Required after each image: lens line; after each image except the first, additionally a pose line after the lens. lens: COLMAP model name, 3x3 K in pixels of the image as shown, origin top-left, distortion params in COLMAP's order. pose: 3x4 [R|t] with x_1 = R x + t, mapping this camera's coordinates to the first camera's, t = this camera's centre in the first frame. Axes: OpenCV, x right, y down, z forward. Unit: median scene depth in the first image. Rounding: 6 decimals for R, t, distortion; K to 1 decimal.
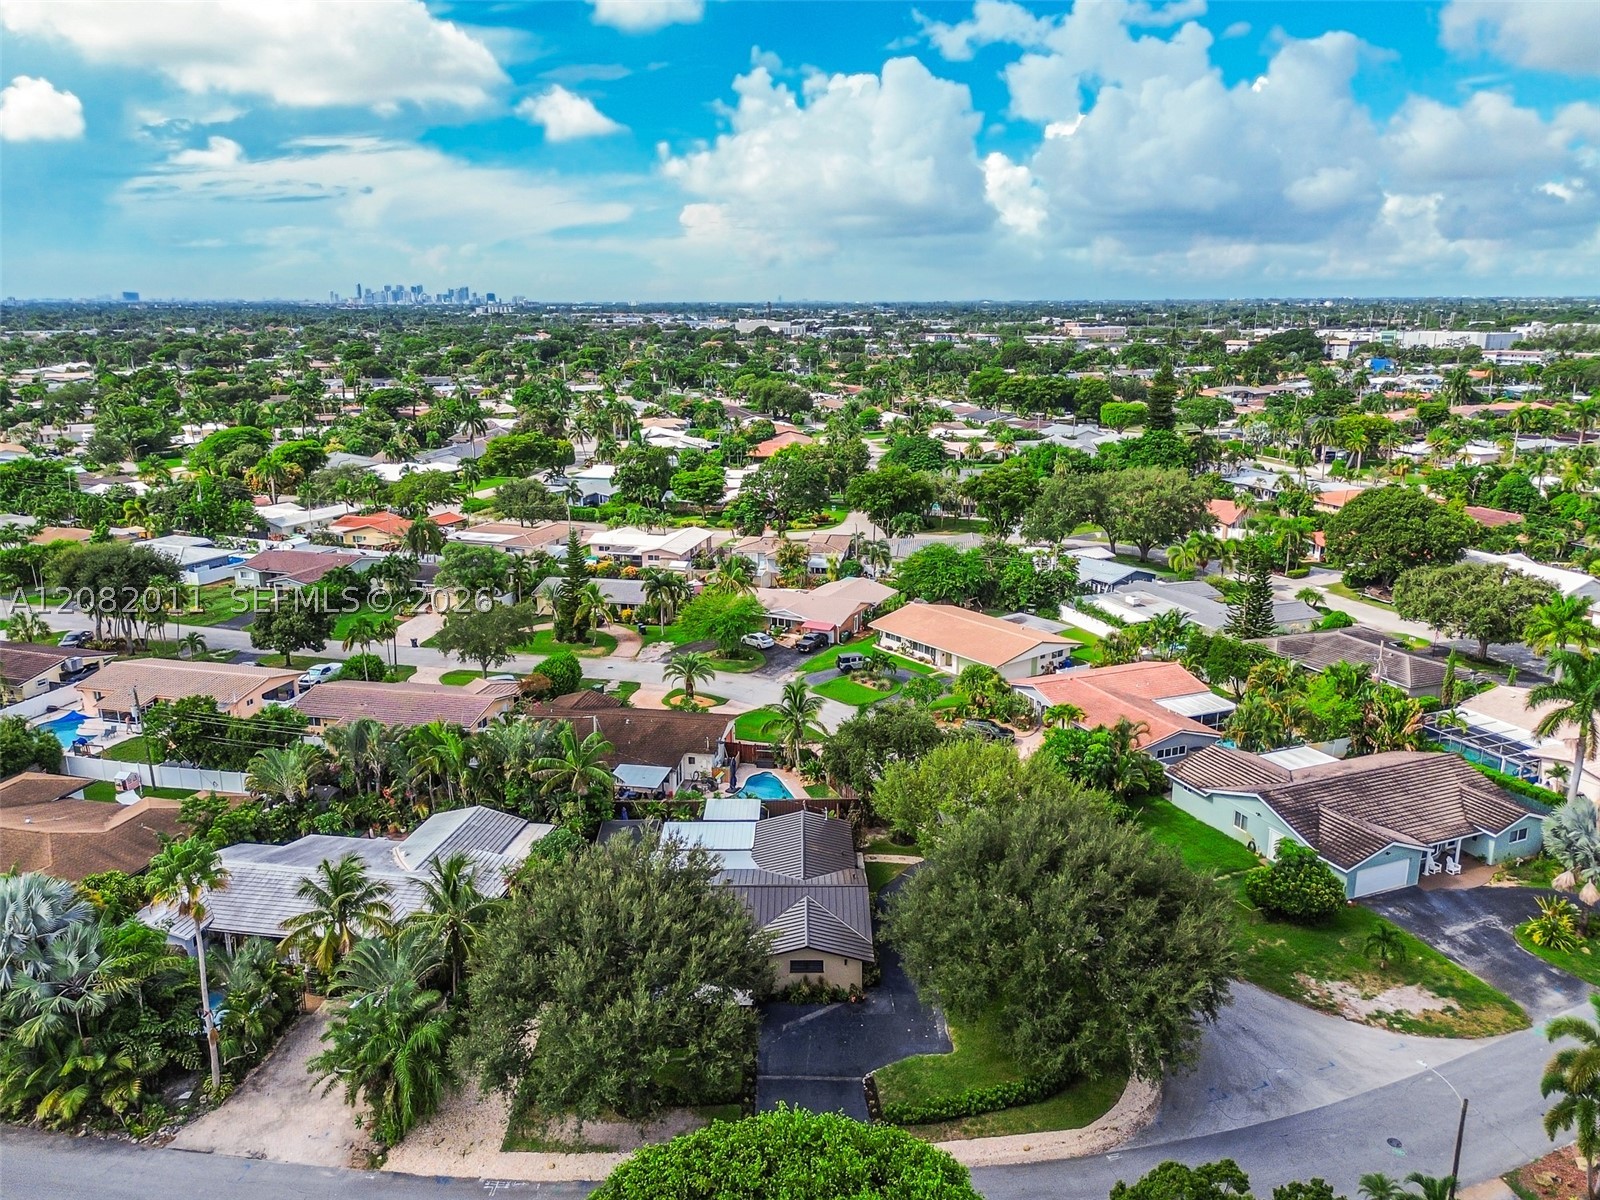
lens RADIAL K [[1150.4, 0, 803.4], [0, 1150.4, 597.3], [0, 0, 1]] dist [0.078855, -0.071561]
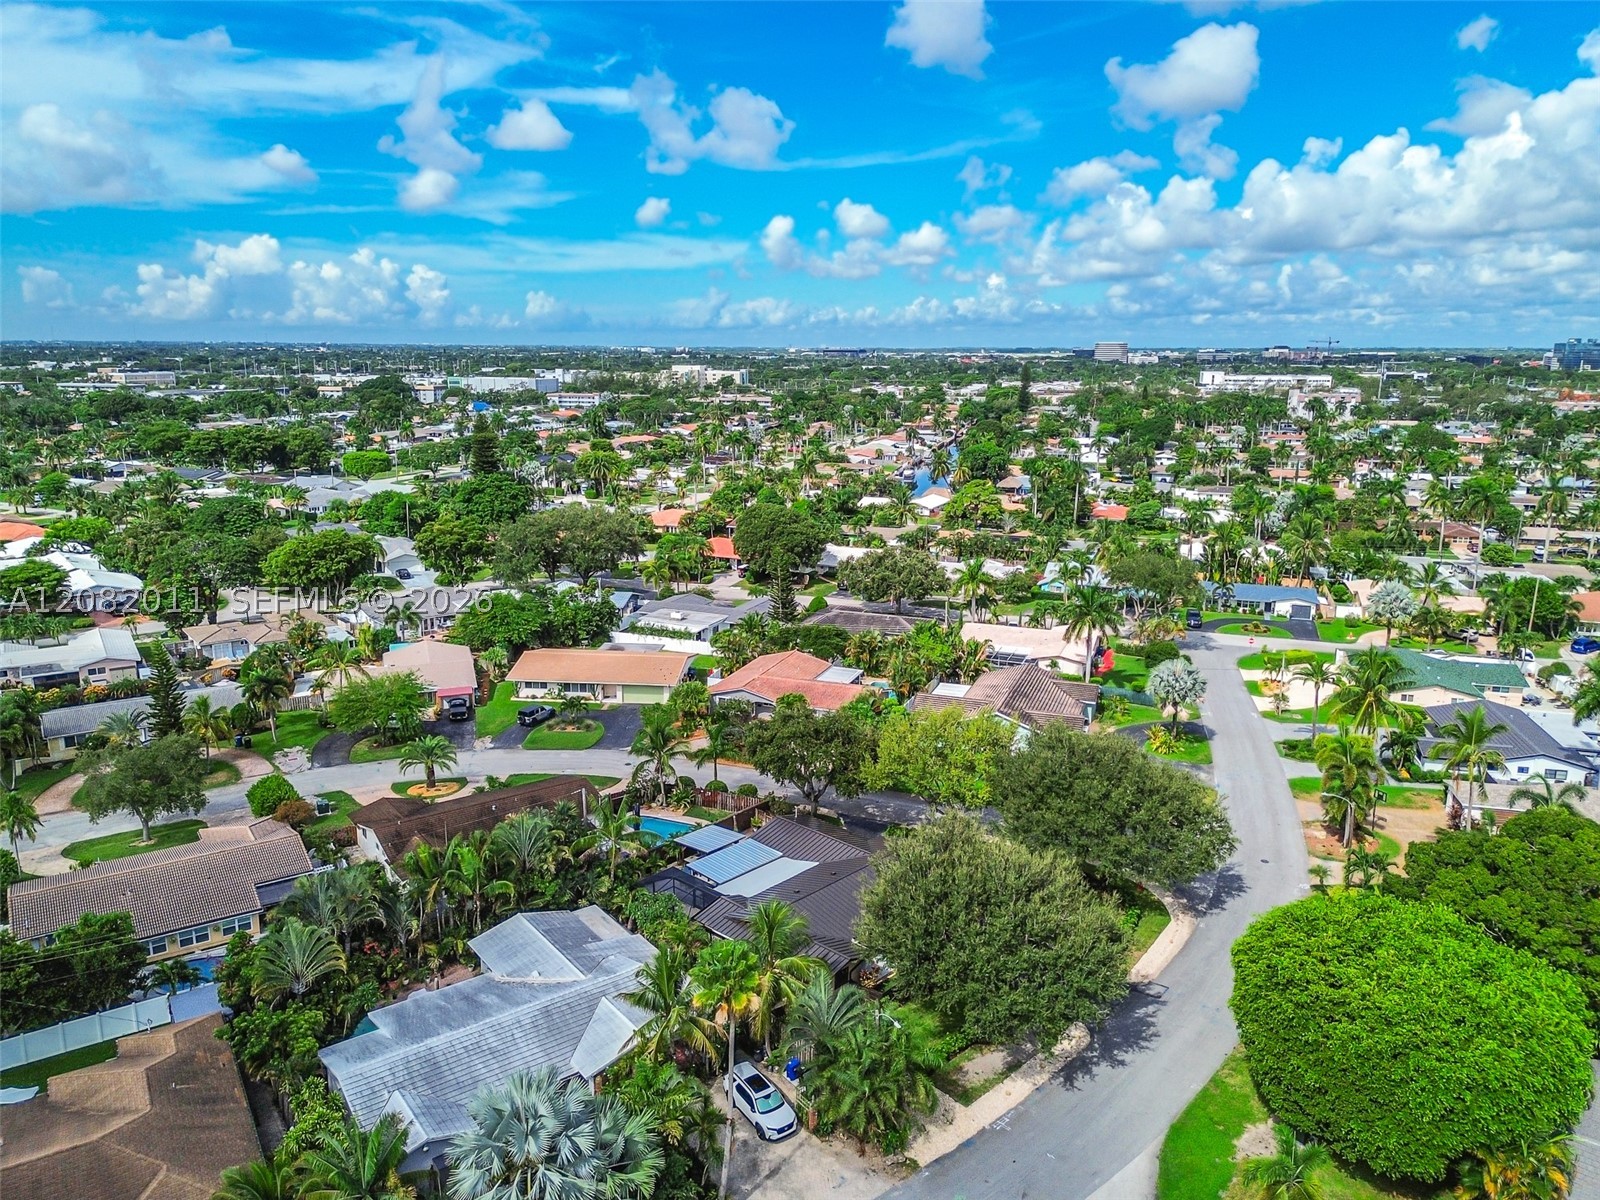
lens RADIAL K [[1150.4, 0, 803.4], [0, 1150.4, 597.3], [0, 0, 1]] dist [0.078855, -0.071561]
pose [[0.697459, -0.150997, 0.700536, -0.415523], [0.176503, 0.983631, 0.036289, -0.033242], [-0.694548, 0.098336, 0.712694, 0.094743]]
